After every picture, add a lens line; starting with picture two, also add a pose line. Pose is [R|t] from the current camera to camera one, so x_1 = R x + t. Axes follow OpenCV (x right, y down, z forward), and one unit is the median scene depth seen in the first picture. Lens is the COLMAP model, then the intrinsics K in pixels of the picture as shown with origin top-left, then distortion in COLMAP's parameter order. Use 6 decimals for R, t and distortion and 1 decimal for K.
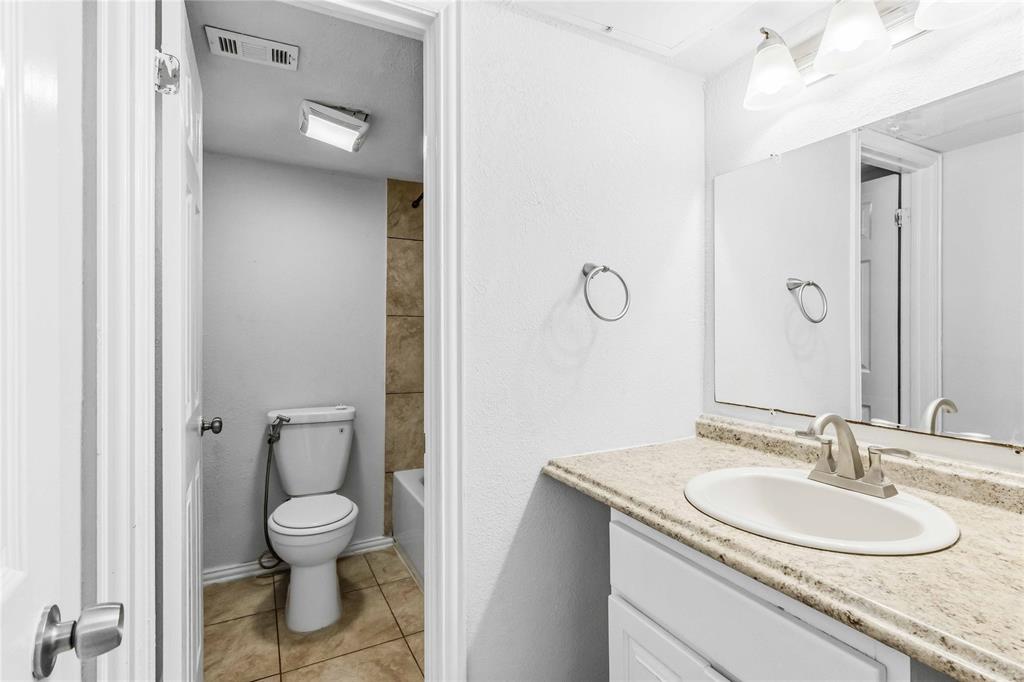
lens RADIAL K [[485.1, 0, 511.3], [0, 485.1, 344.1], [0, 0, 1]] dist [-0.012486, 0.008071]
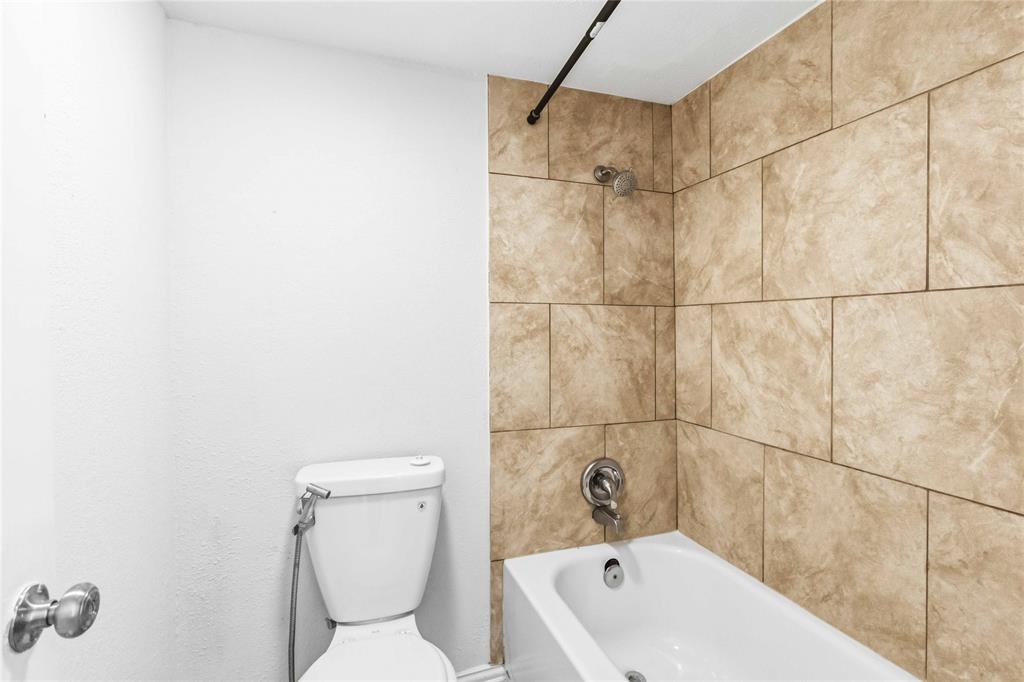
lens RADIAL K [[485.1, 0, 511.3], [0, 485.1, 344.1], [0, 0, 1]] dist [-0.012486, 0.008071]
pose [[0.989339, -0.011768, -0.145156, -0.142888], [0.012871, 0.999895, 0.006656, -0.010770], [0.145062, -0.008453, 0.989386, 0.403567]]
